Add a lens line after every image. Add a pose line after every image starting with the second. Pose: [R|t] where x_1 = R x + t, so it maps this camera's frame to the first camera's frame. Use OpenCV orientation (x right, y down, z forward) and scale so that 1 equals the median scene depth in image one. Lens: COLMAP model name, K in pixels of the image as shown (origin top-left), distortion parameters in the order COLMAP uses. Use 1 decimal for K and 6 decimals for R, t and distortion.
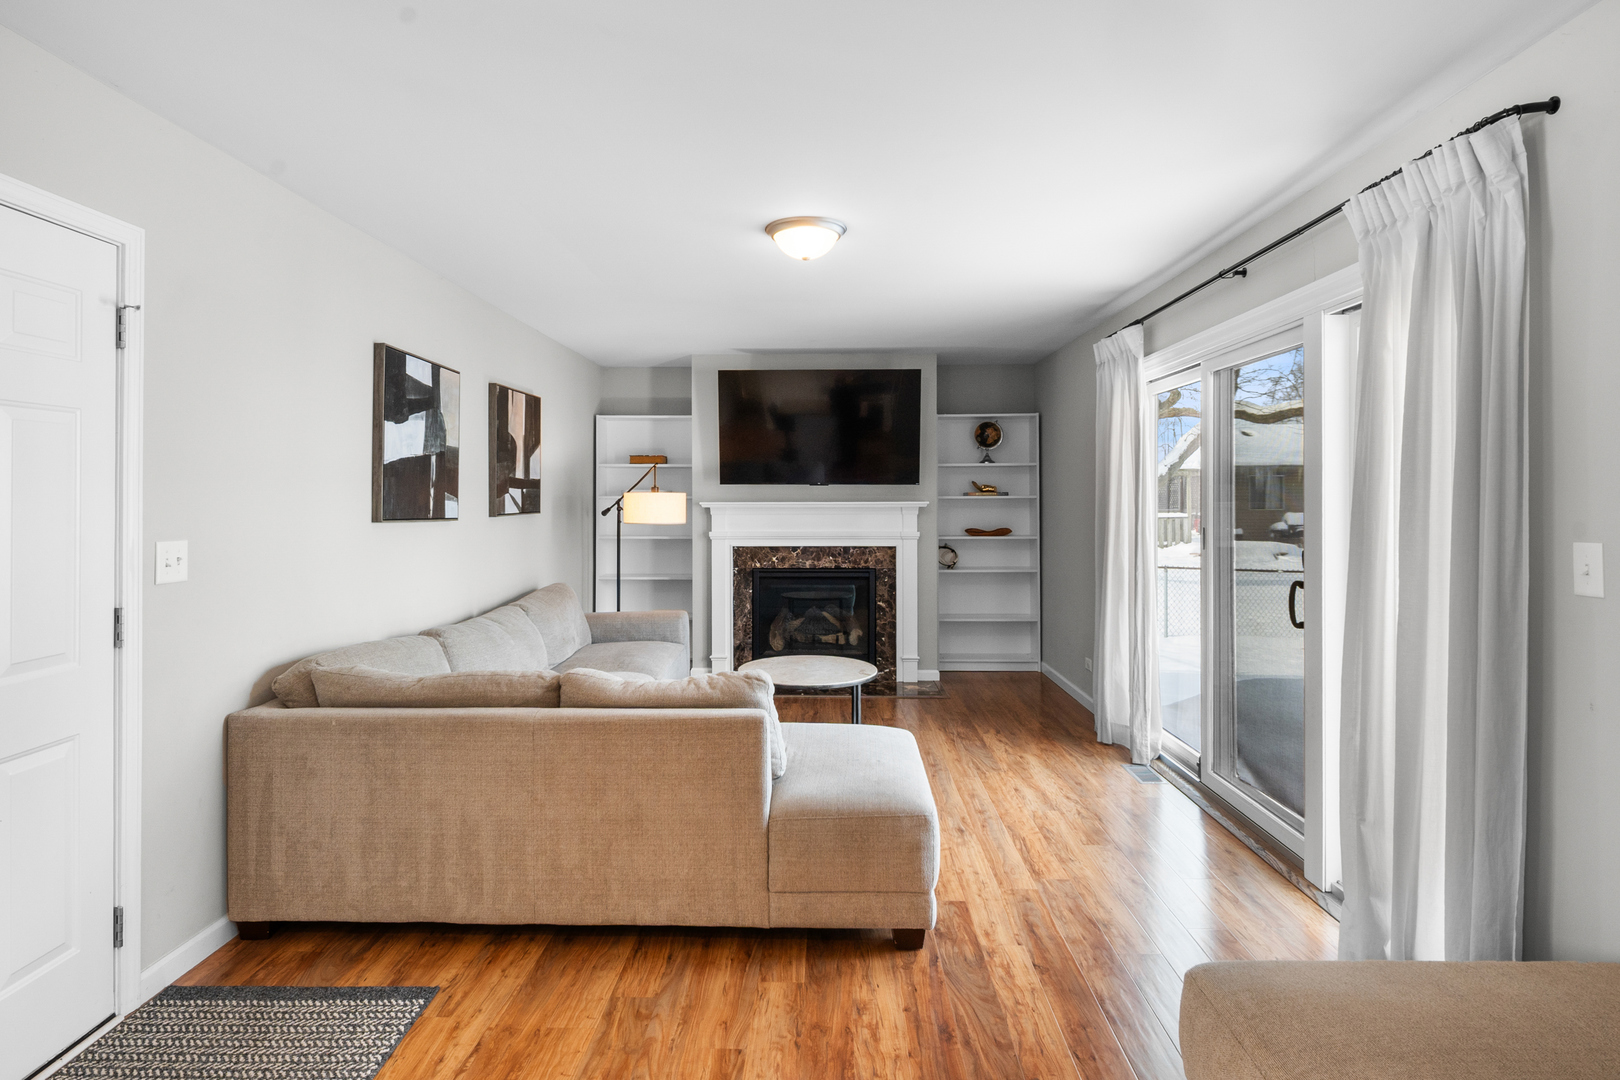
lens RADIAL K [[865.5, 0, 811.9], [0, 865.5, 492.3], [0, 0, 1]] dist [0.020997, -0.013983]
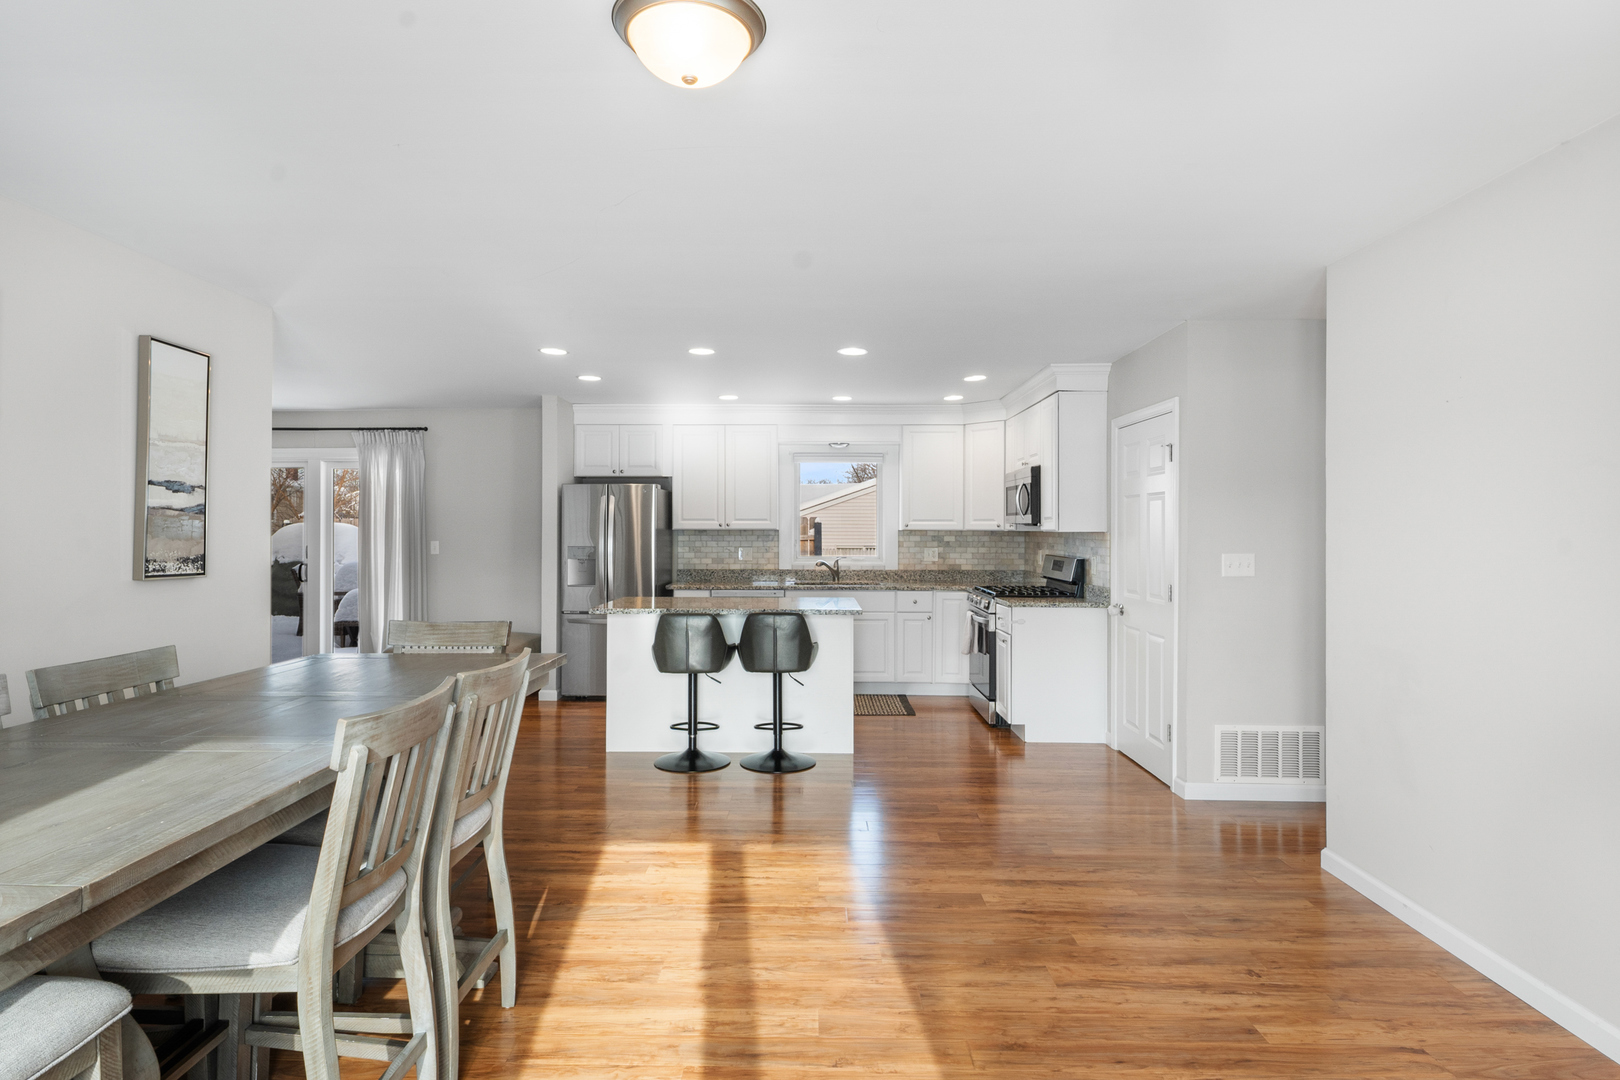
lens RADIAL K [[865.5, 0, 796.5], [0, 865.5, 524.1], [0, 0, 1]] dist [0.020997, -0.013983]
pose [[0.002332, 0.011540, 0.999931, -1.489064], [-0.006999, 0.999909, -0.011523, 0.005909], [-0.999973, -0.006972, 0.002413, -0.327328]]
